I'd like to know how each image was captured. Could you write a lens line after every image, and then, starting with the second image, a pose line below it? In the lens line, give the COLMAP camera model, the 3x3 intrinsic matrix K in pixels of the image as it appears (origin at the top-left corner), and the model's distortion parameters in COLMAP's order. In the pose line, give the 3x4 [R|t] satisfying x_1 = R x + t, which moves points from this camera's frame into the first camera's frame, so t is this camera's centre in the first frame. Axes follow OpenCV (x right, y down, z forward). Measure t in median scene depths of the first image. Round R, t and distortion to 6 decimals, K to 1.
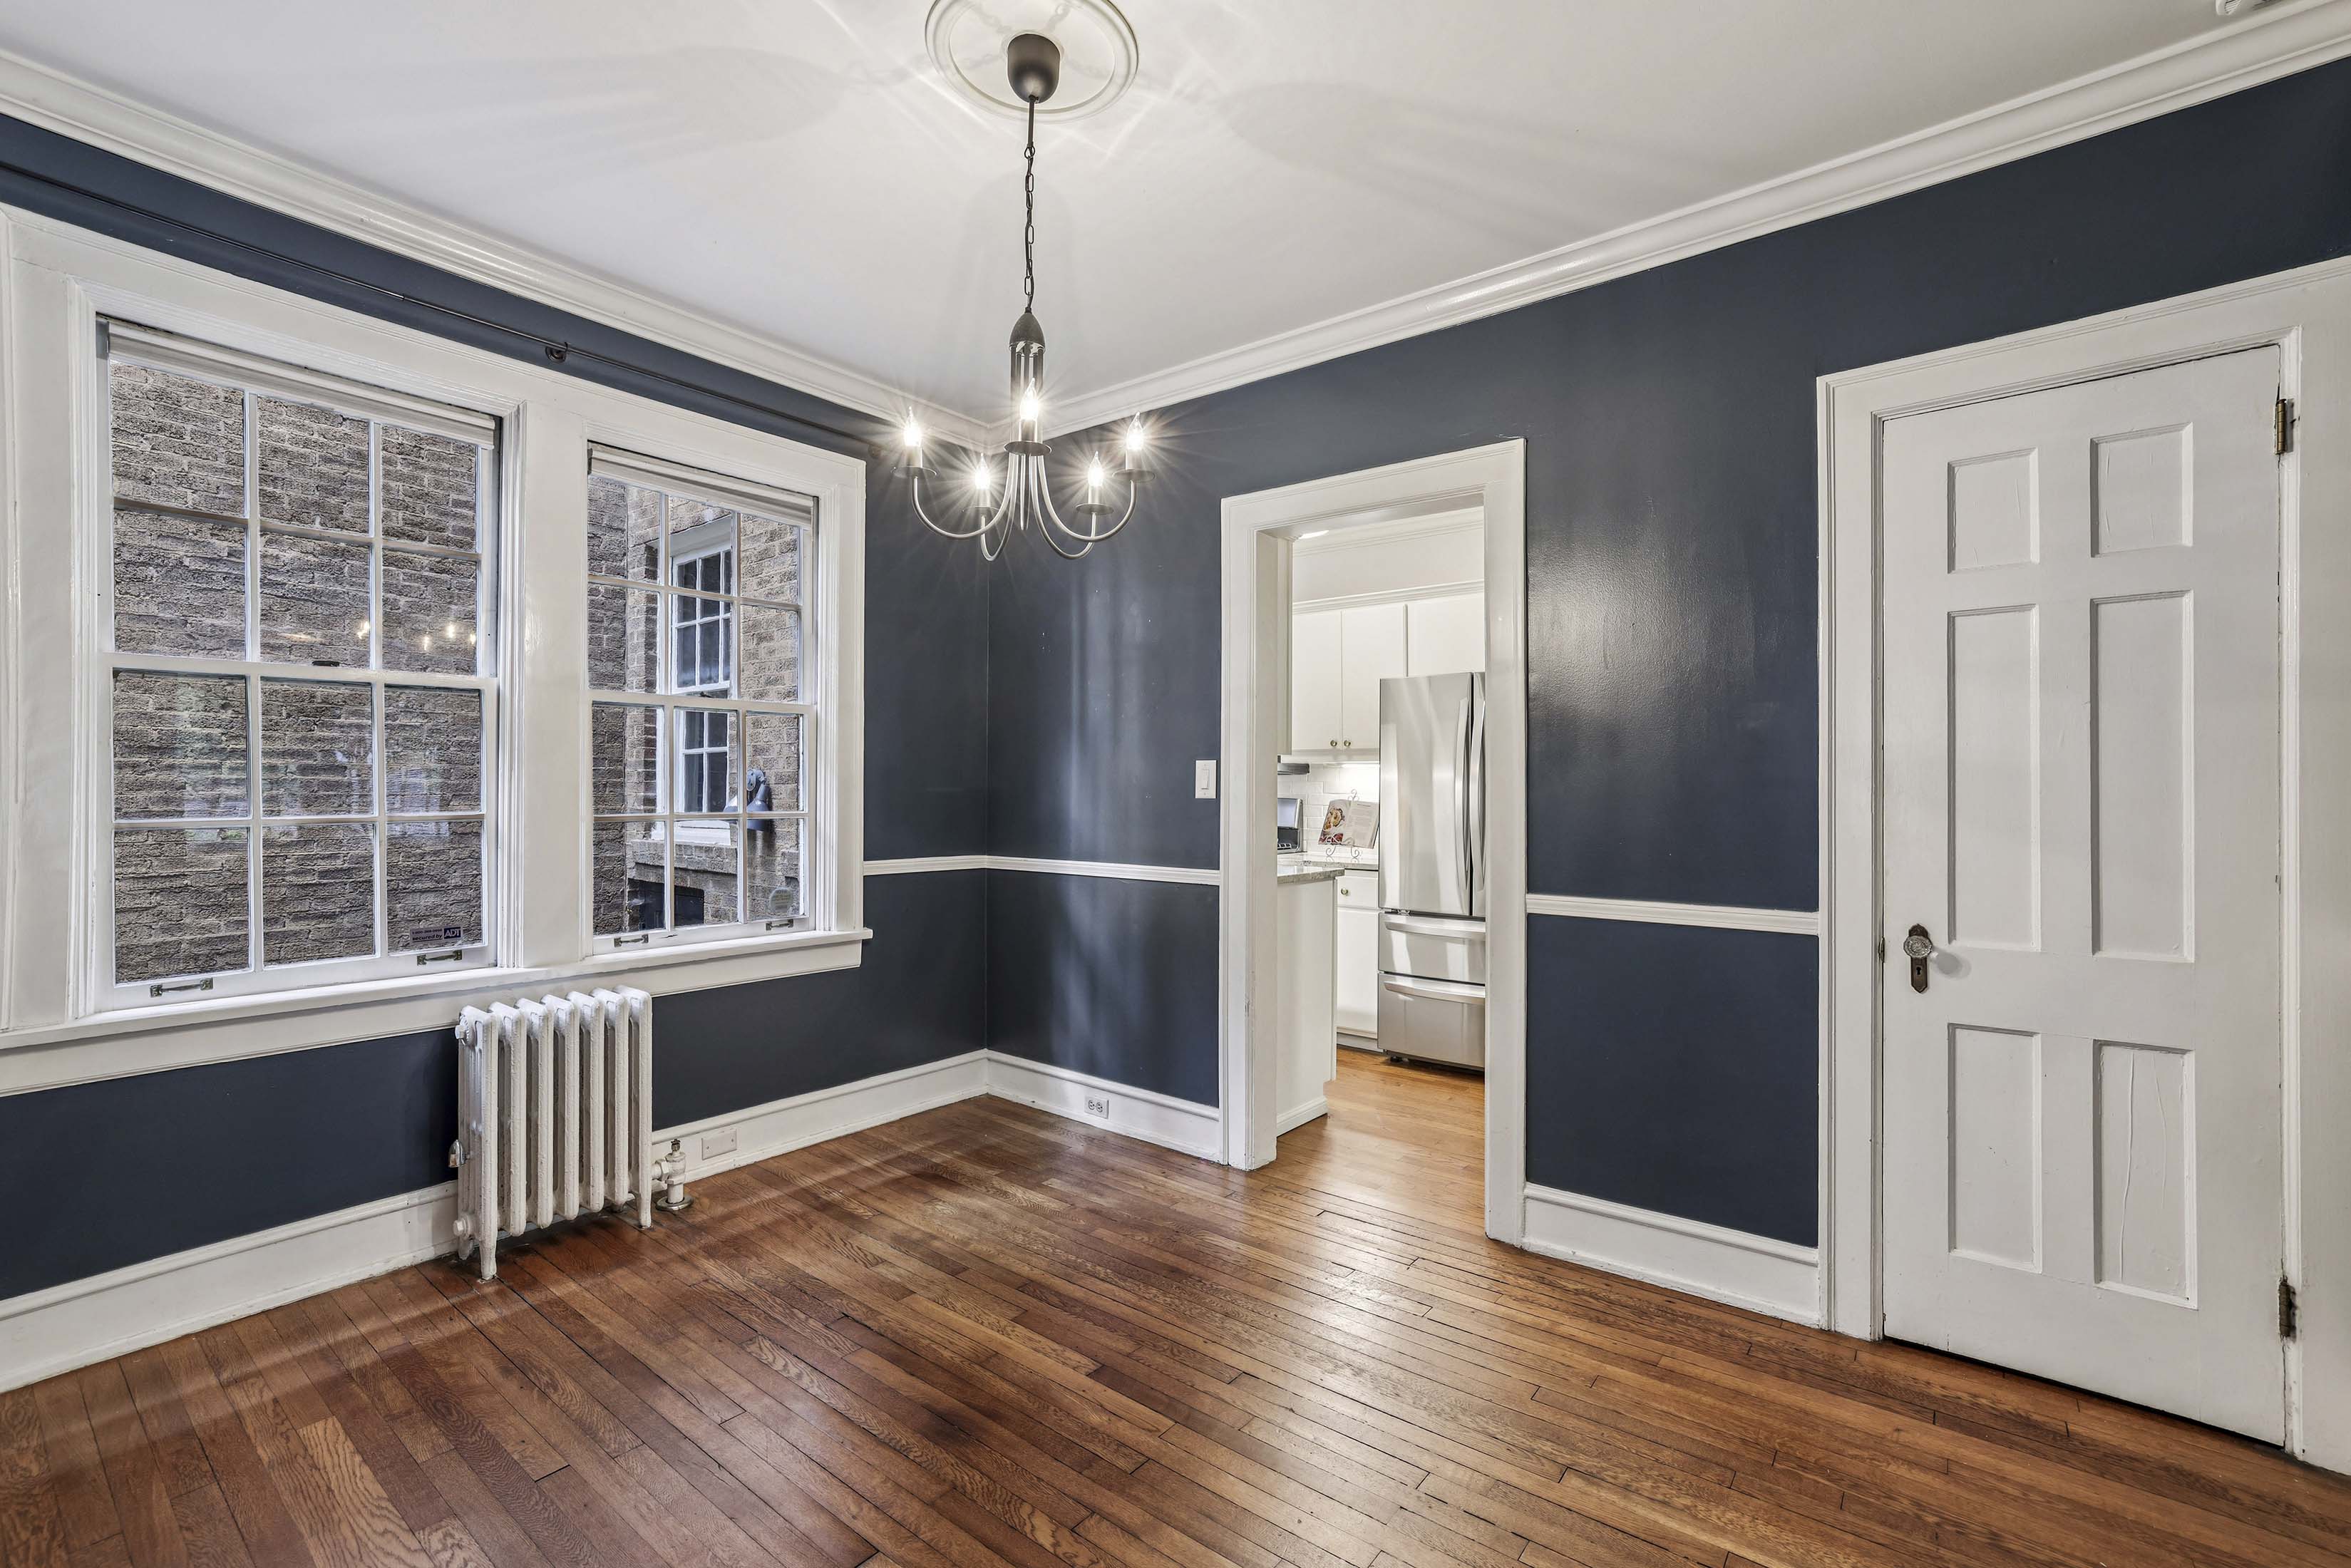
lens RADIAL K [[1002.3, 0, 1170.0], [0, 1002.3, 783.6], [0, 0, 1]] dist [-0.021277, 0.004427]
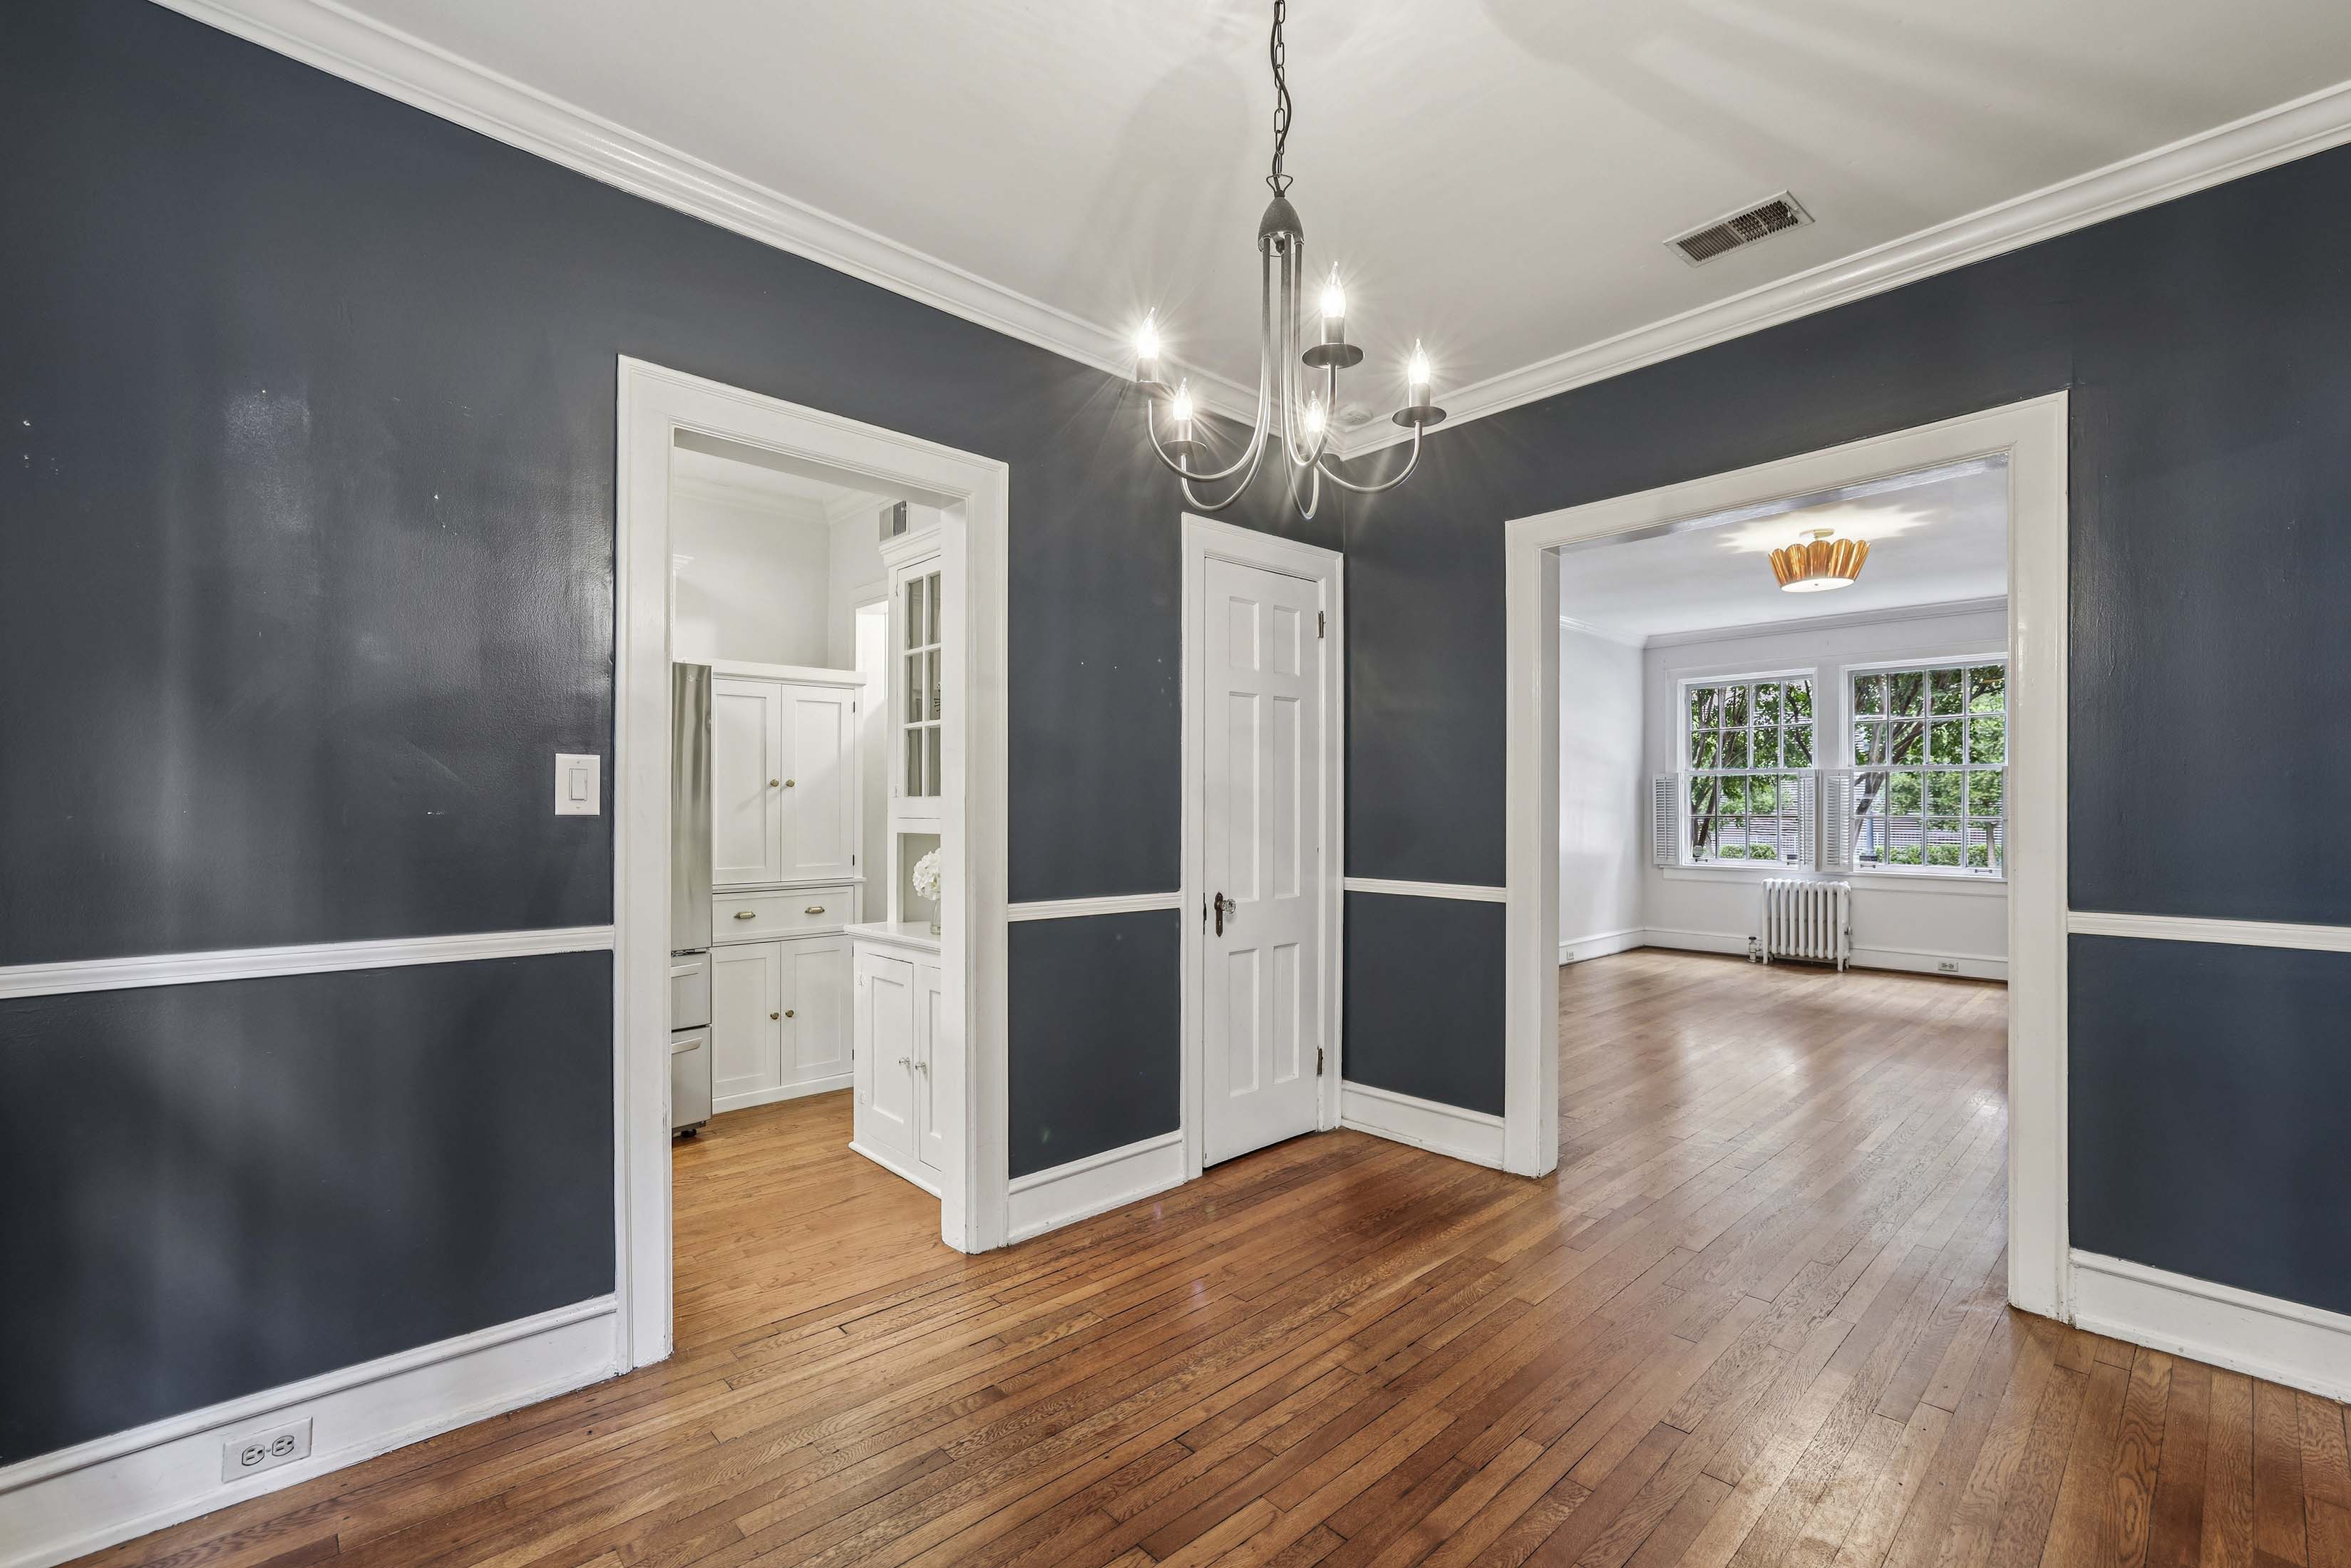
lens RADIAL K [[1002.3, 0, 1165.4], [0, 1002.3, 806.9], [0, 0, 1]] dist [-0.021277, 0.004427]
pose [[0.165299, 0.001001, 0.986243, -0.719375], [-0.008705, 0.999962, 0.000444, 0.008876], [-0.986205, -0.008659, 0.165301, 0.747422]]
